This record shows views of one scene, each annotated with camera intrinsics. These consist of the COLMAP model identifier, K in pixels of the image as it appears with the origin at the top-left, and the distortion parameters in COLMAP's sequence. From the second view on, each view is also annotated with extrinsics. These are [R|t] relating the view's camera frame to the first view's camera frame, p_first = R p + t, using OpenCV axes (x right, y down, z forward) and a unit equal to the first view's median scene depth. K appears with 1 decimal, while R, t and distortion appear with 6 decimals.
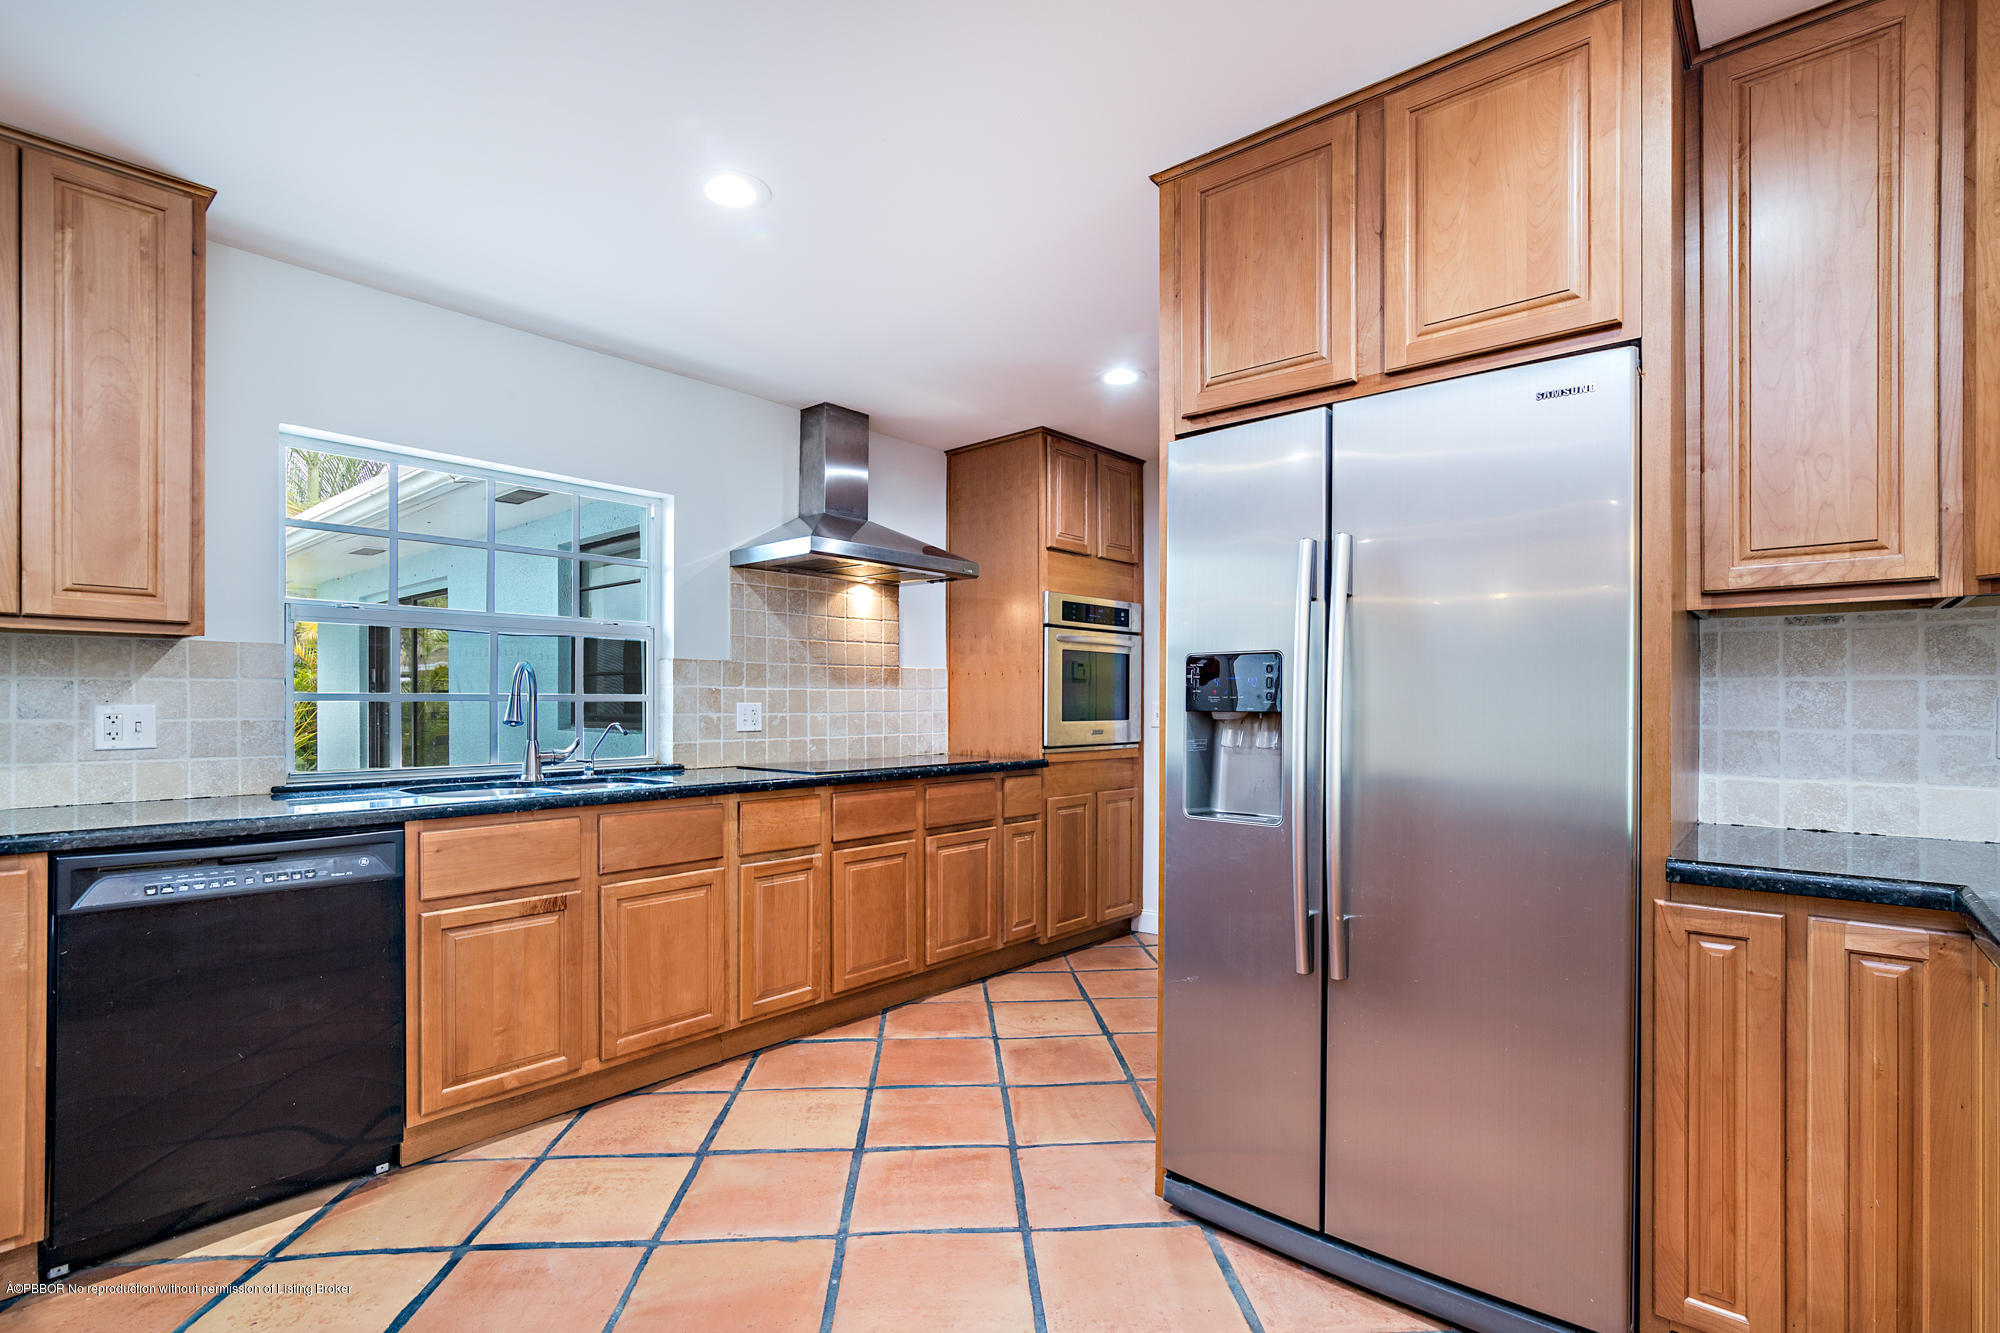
lens RADIAL K [[942.6, 0, 1002.1], [0, 942.6, 701.9], [0, 0, 1]] dist [-0.010867, 0.005570]
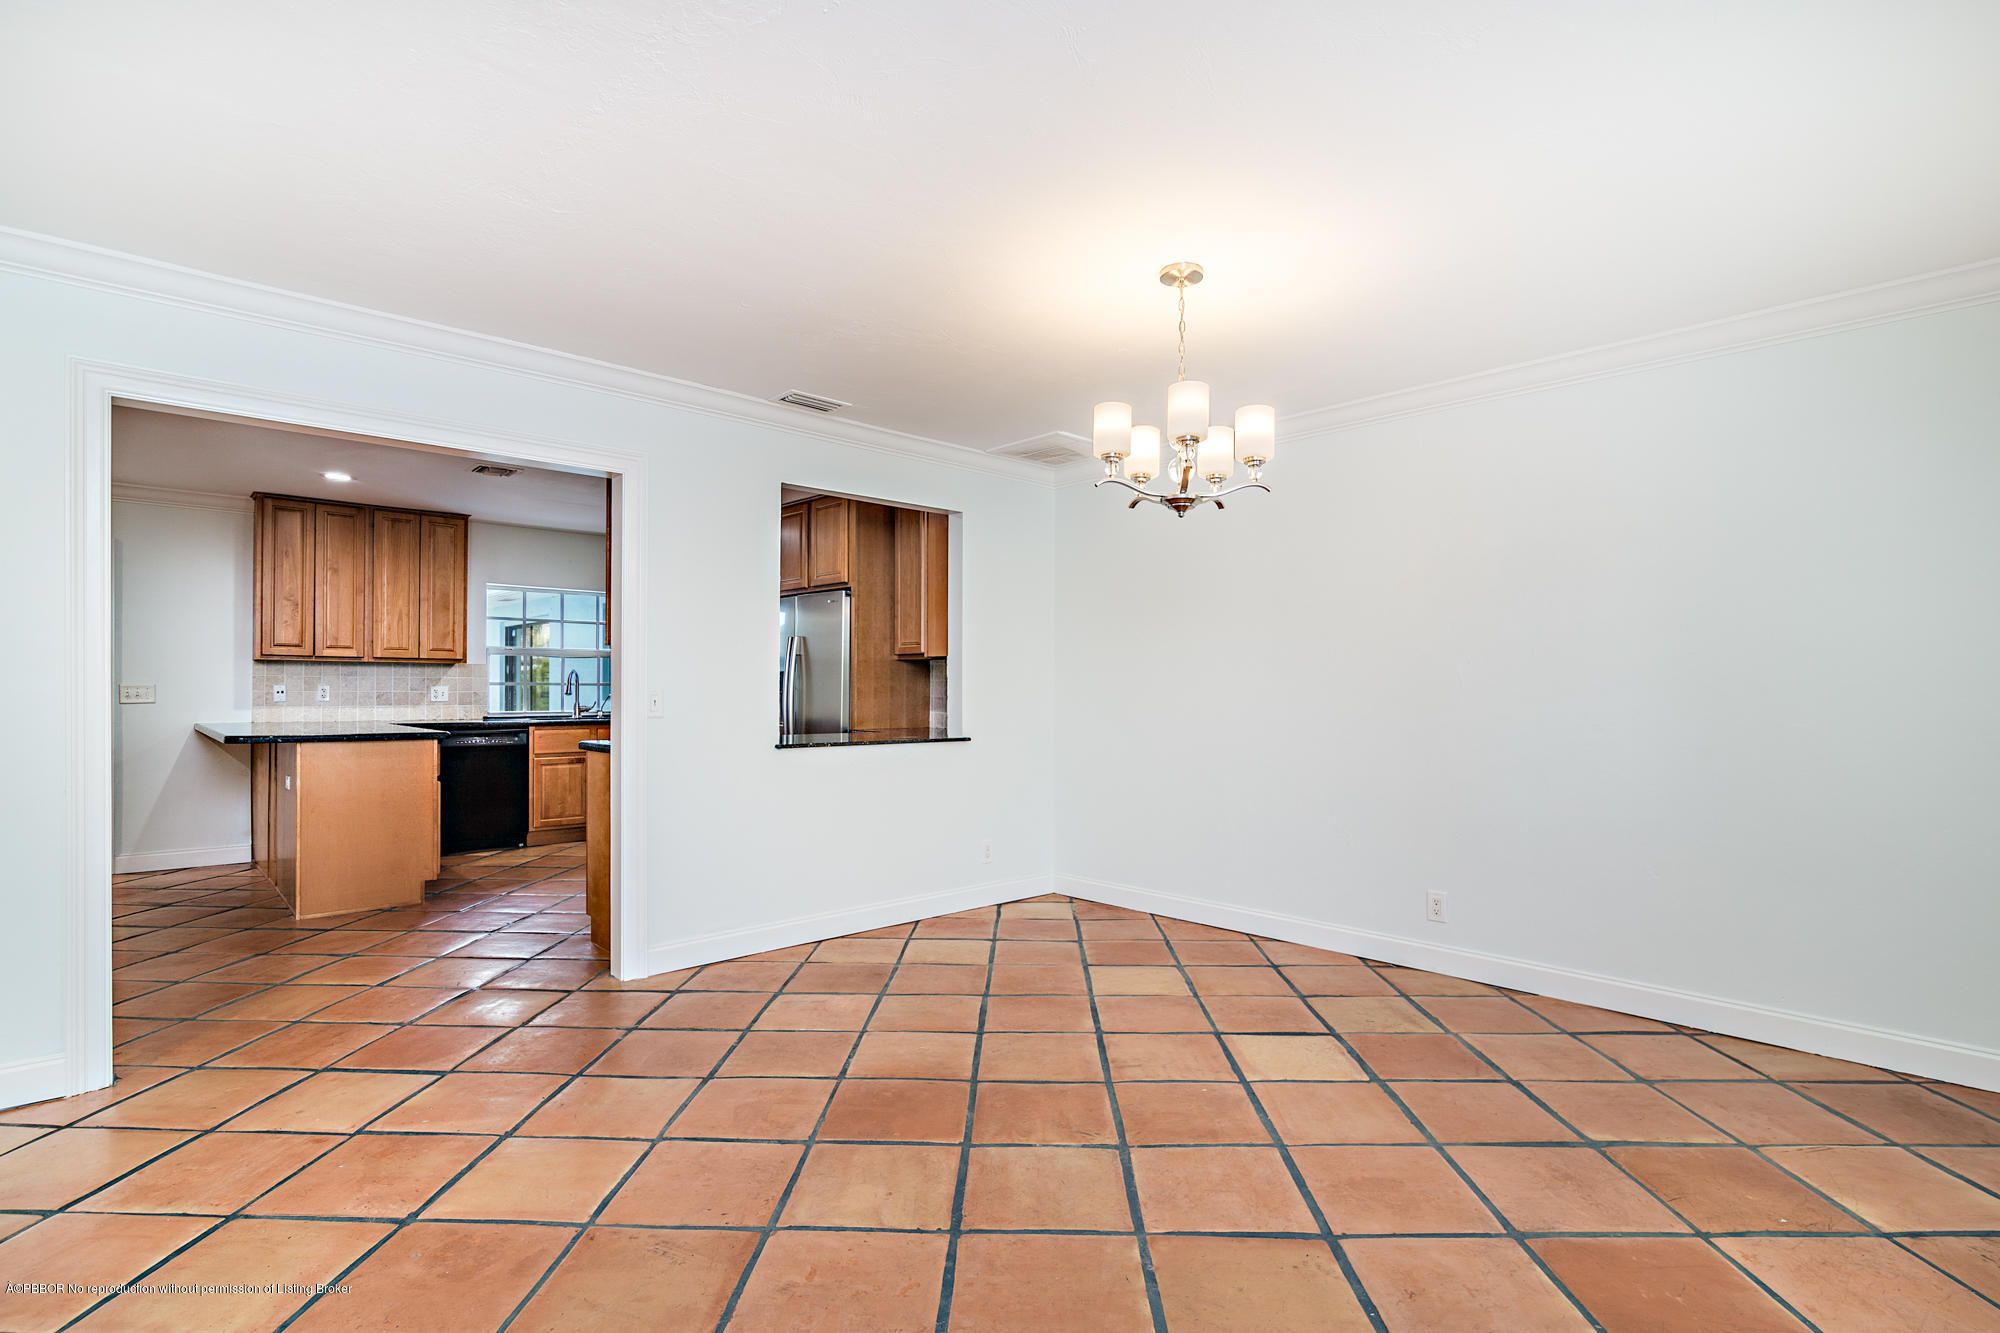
lens RADIAL K [[942.6, 0, 1012.8], [0, 942.6, 684.6], [0, 0, 1]] dist [-0.010867, 0.005570]
pose [[0.995092, 0.005832, -0.098783, 1.184787], [-0.005943, 0.999982, -0.000834, -0.010789], [0.098777, 0.001417, 0.995109, -1.815296]]
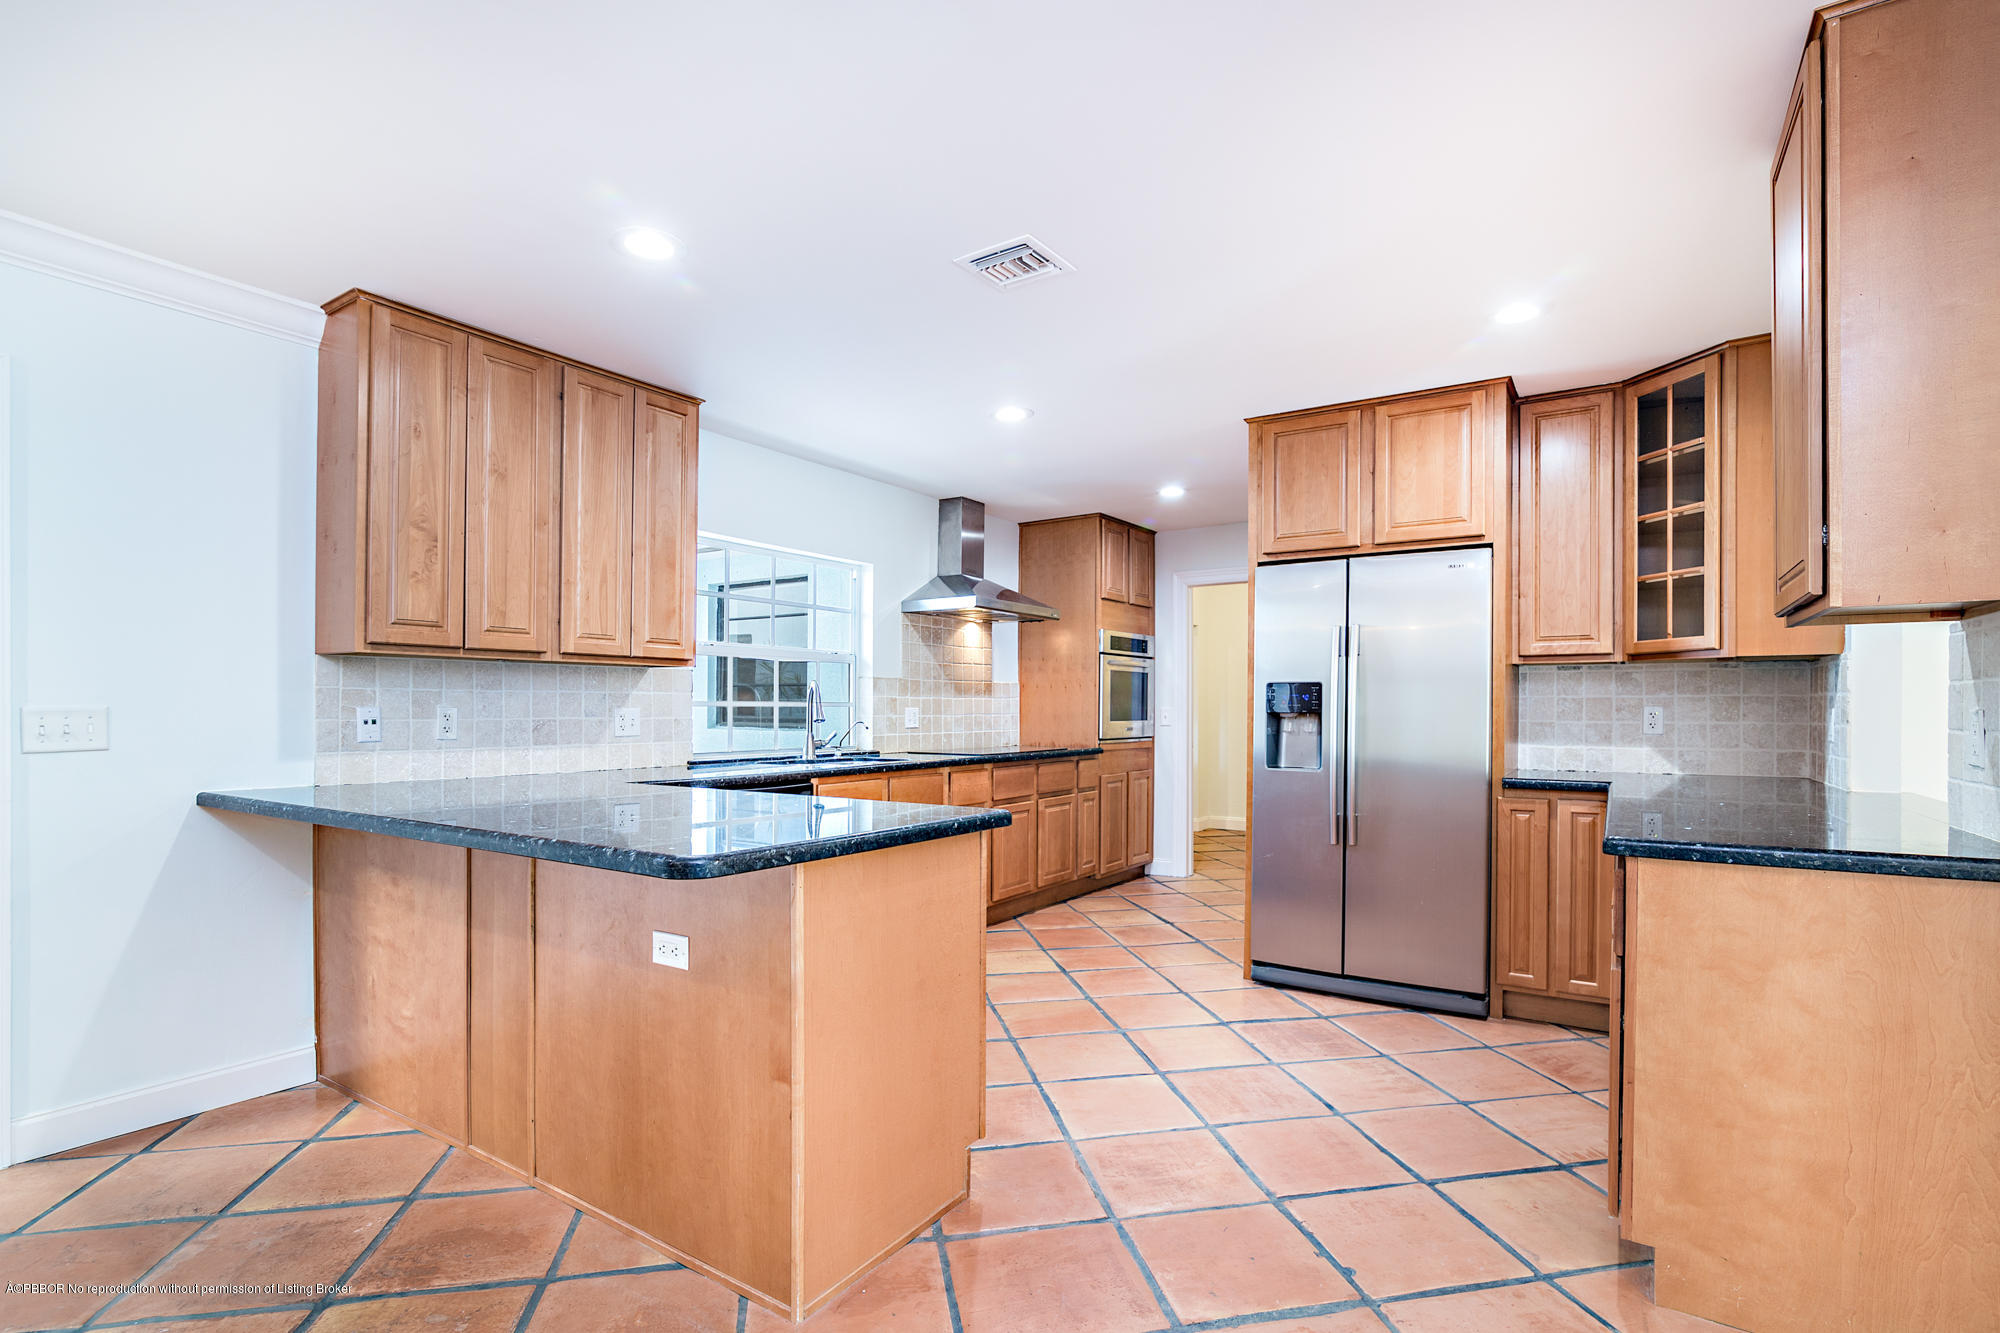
lens RADIAL K [[942.6, 0, 1020.2], [0, 942.6, 713.4], [0, 0, 1]] dist [-0.010867, 0.005570]
pose [[0.990483, 0.000363, 0.137633, -0.507861], [-0.001265, 0.999978, 0.006464, -0.000026], [-0.137628, -0.006576, 0.990462, -0.728834]]
